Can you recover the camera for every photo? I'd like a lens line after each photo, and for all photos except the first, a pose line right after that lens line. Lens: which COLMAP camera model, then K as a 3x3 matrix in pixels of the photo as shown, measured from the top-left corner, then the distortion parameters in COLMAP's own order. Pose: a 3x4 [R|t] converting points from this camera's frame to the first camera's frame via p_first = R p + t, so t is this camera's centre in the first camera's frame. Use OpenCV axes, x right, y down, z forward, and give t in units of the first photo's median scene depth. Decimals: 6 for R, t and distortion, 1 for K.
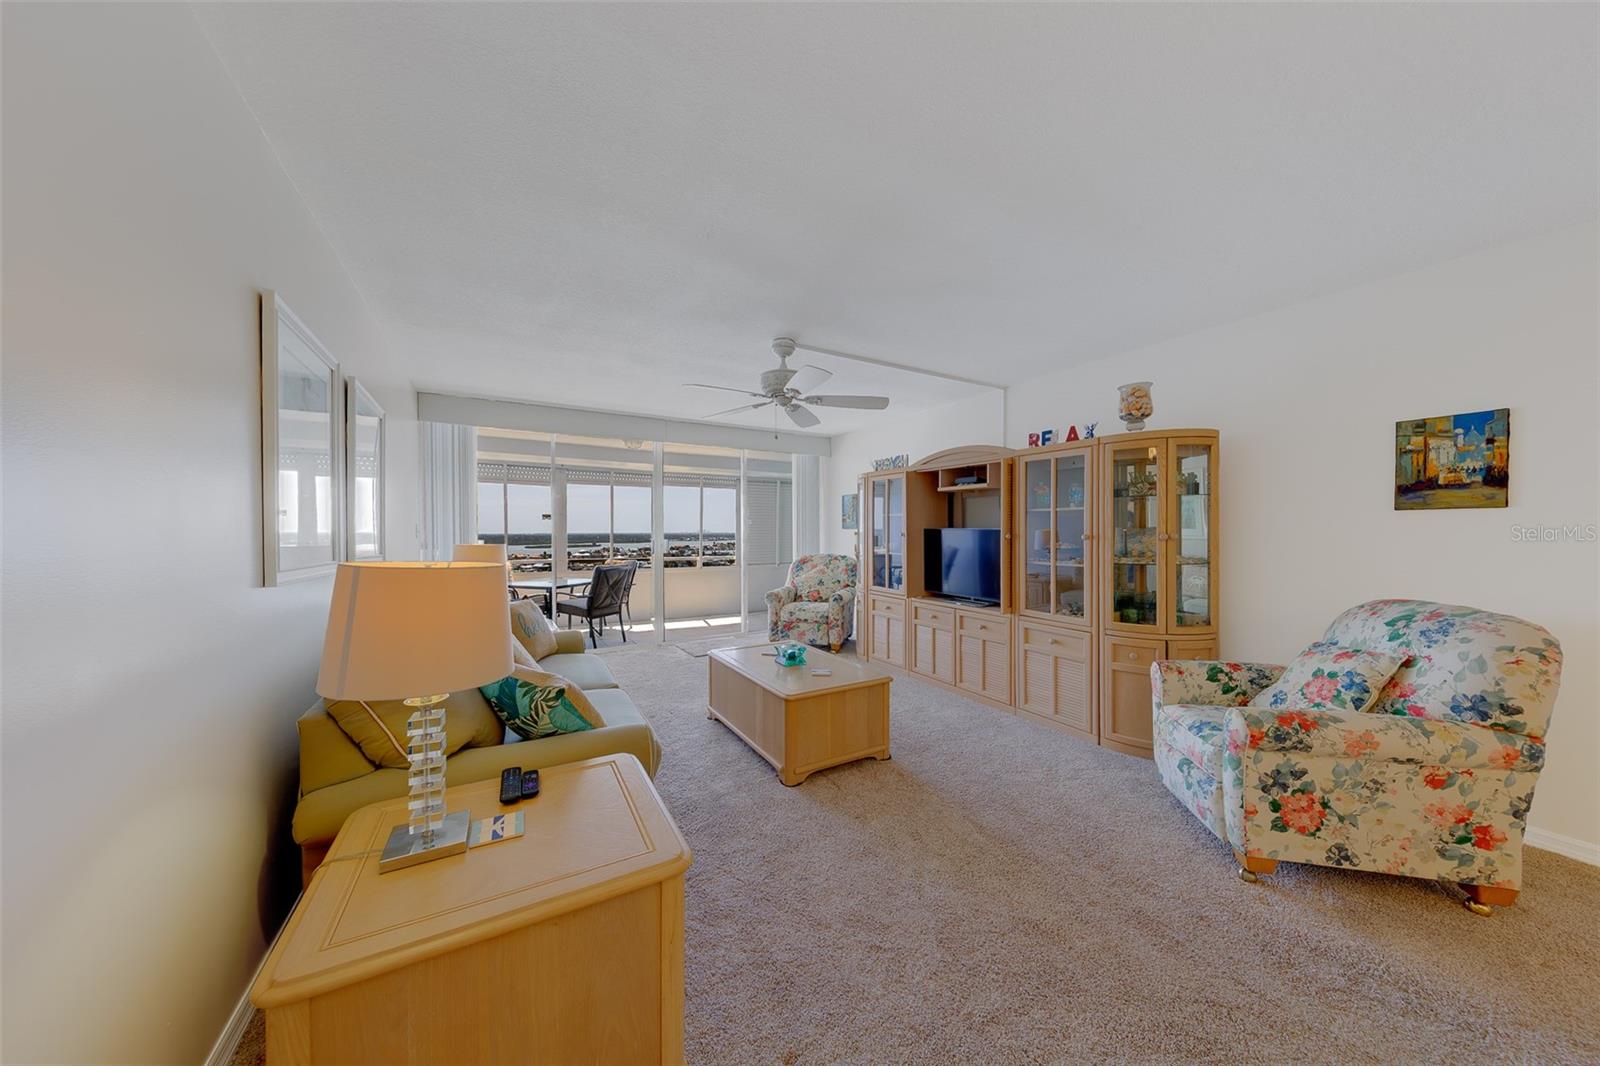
lens RADIAL K [[513.1, 0, 803.9], [0, 513.1, 535.7], [0, 0, 1]] dist [0.013624, -0.001294]
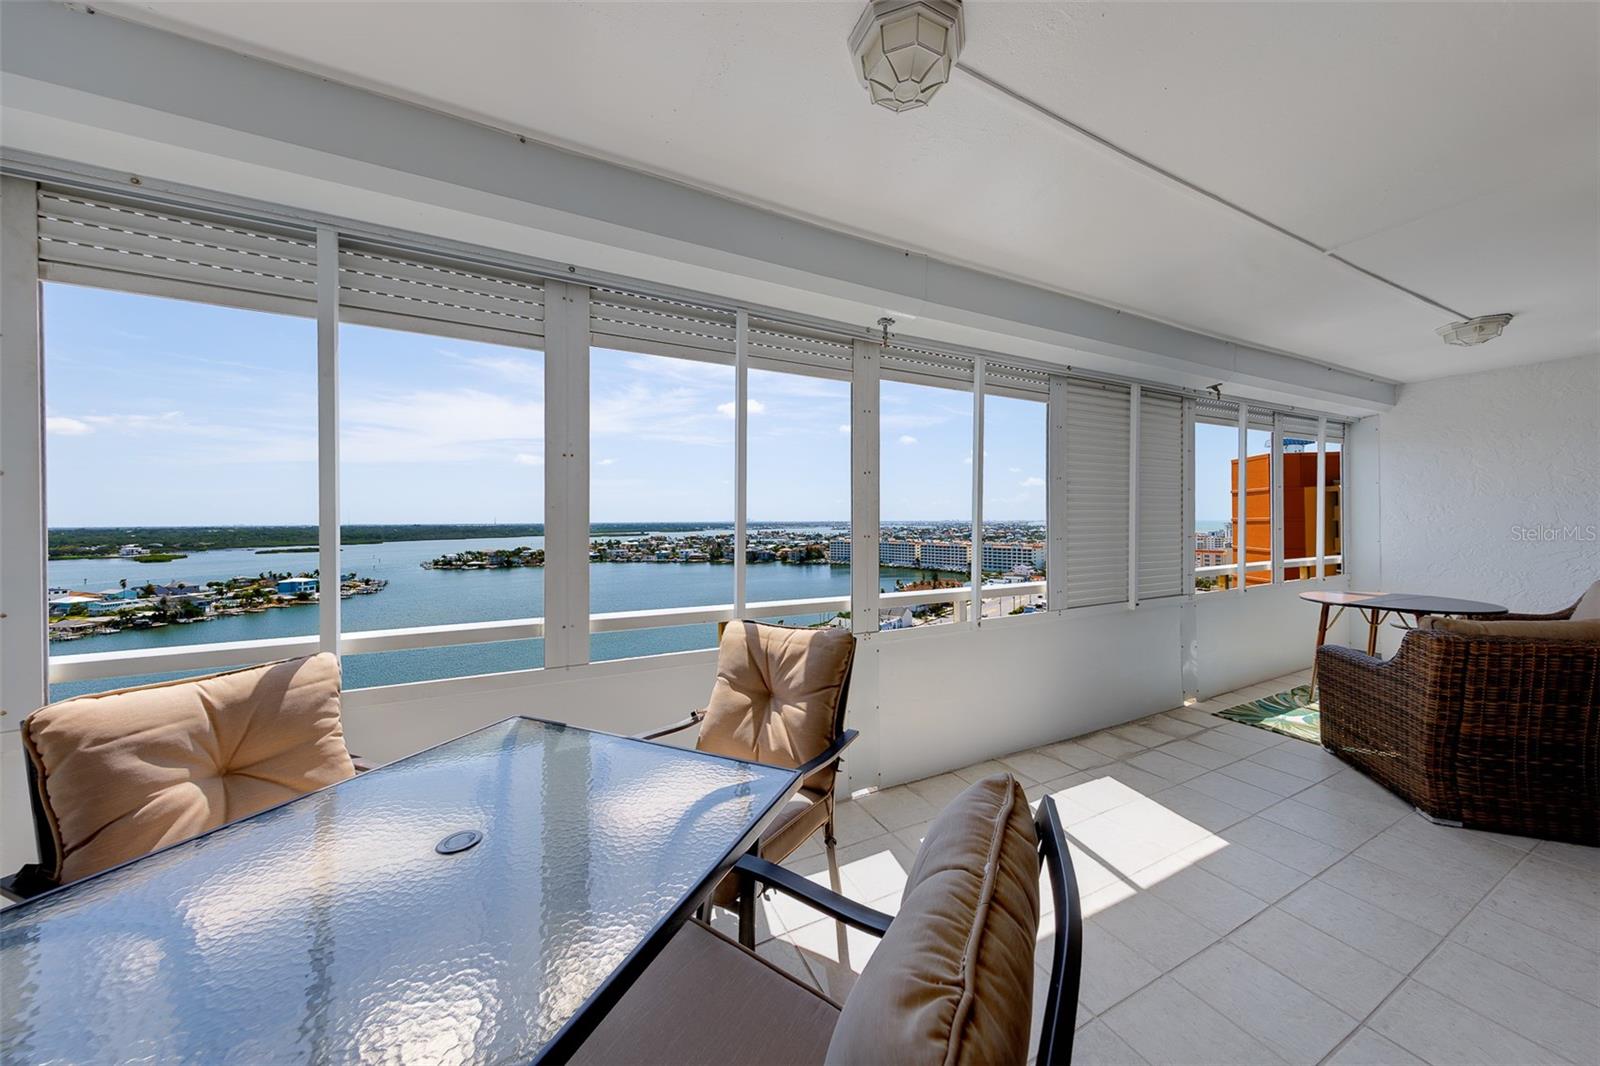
lens RADIAL K [[513.1, 0, 814.2], [0, 513.1, 507.8], [0, 0, 1]] dist [0.013624, -0.001294]
pose [[0.997971, -0.003378, -0.063581, -0.678564], [0.001339, 0.999484, -0.032079, -0.009504], [0.063657, 0.031929, 0.997461, 1.526819]]
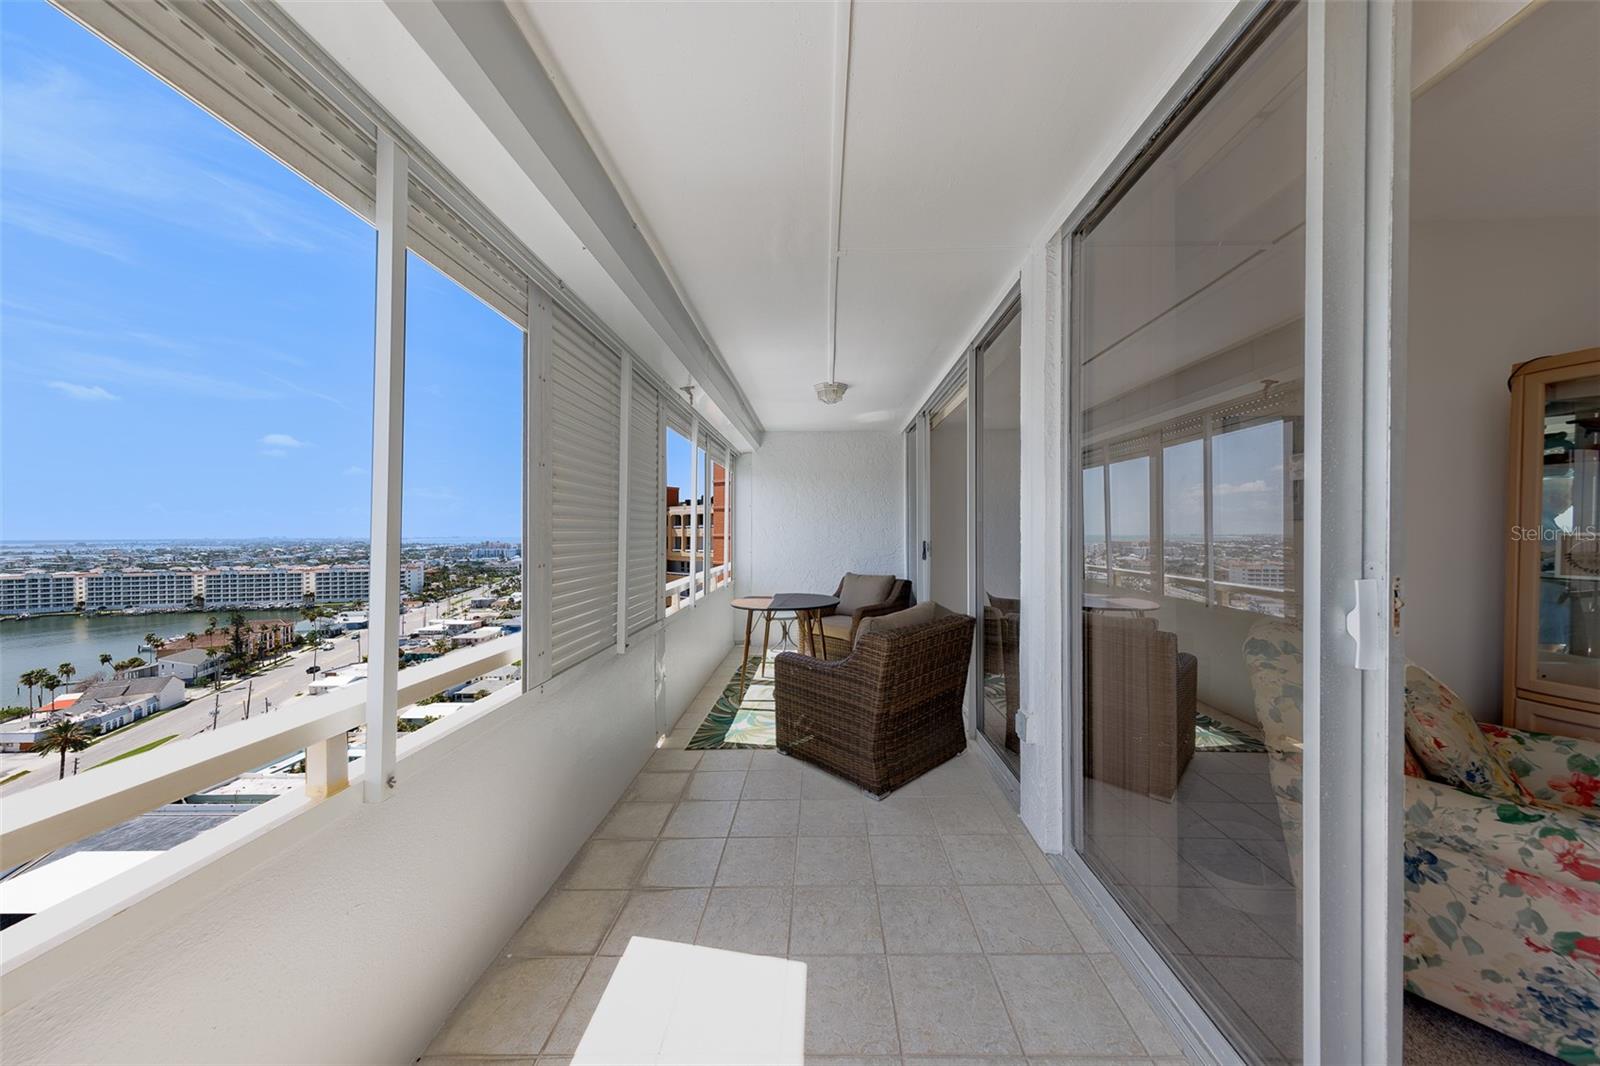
lens RADIAL K [[513.1, 0, 806.7], [0, 513.1, 537.4], [0, 0, 1]] dist [0.013624, -0.001294]
pose [[0.542656, -0.008989, 0.839907, -0.614279], [0.012340, 0.999920, 0.002728, -0.011488], [-0.839864, 0.008884, 0.542724, 1.914316]]
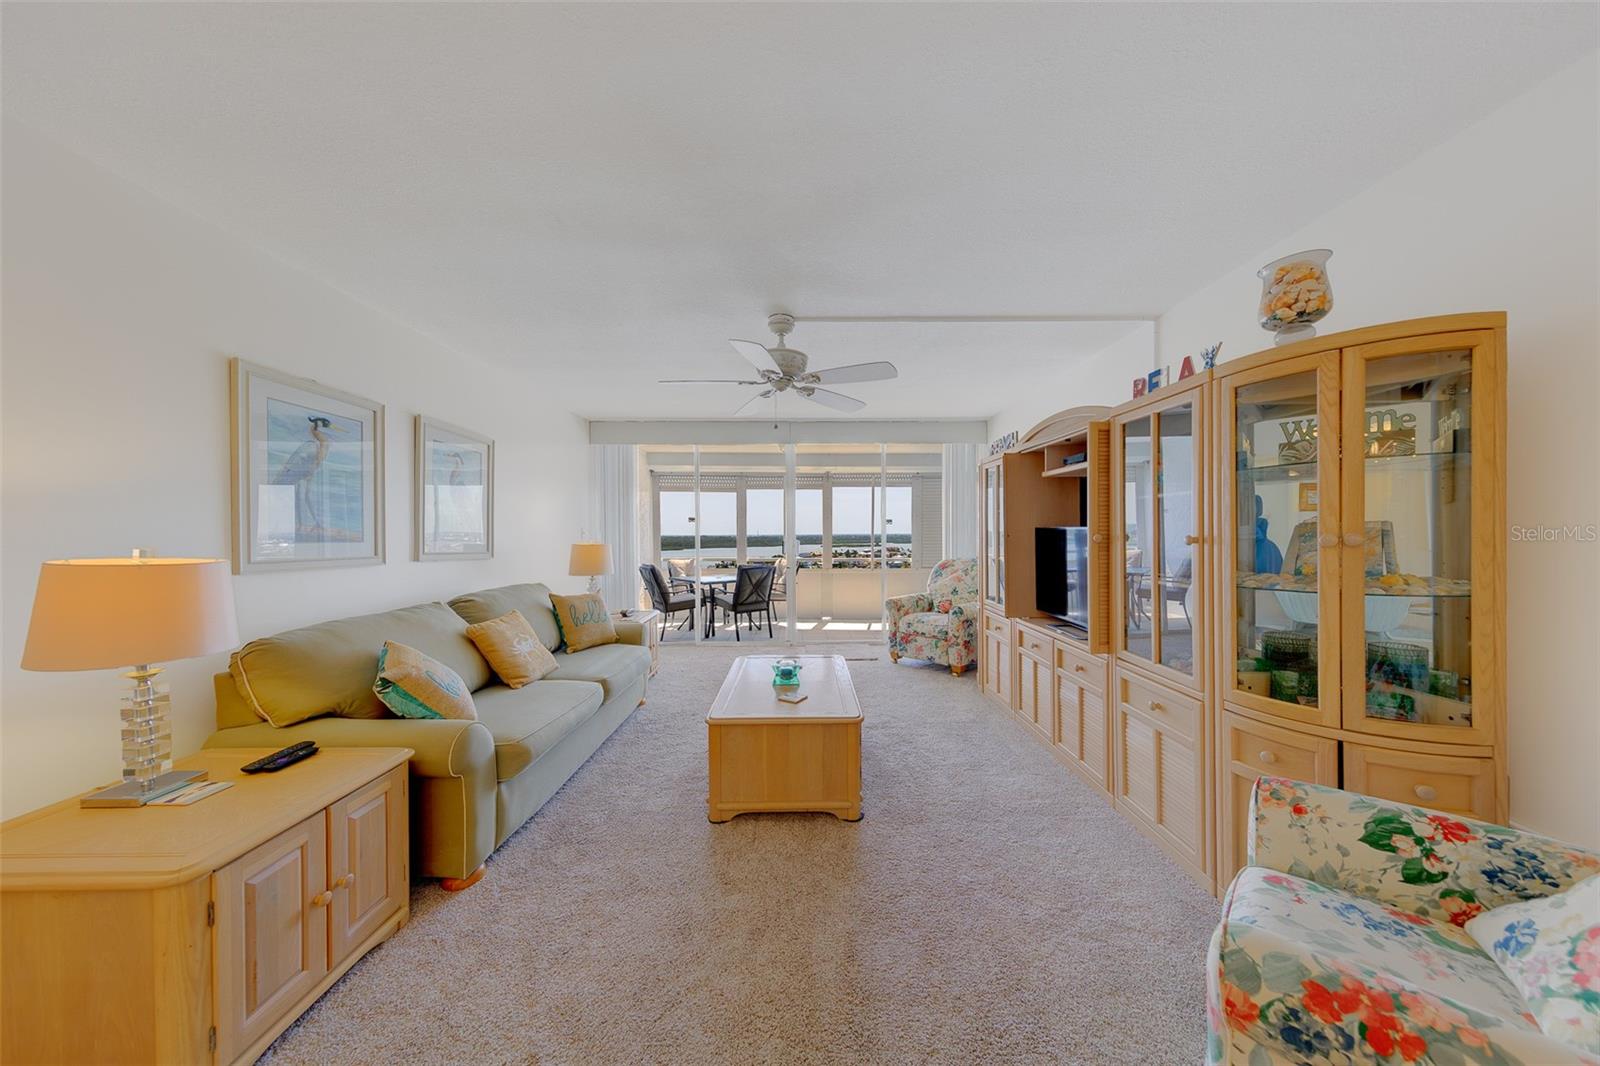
lens RADIAL K [[513.1, 0, 810.1], [0, 513.1, 535.6], [0, 0, 1]] dist [0.013624, -0.001294]
pose [[0.868272, -0.000296, -0.496087, 0.410097], [-0.000090, 1.000000, -0.000754, -0.001351], [0.496088, 0.000699, 0.868272, 0.235114]]
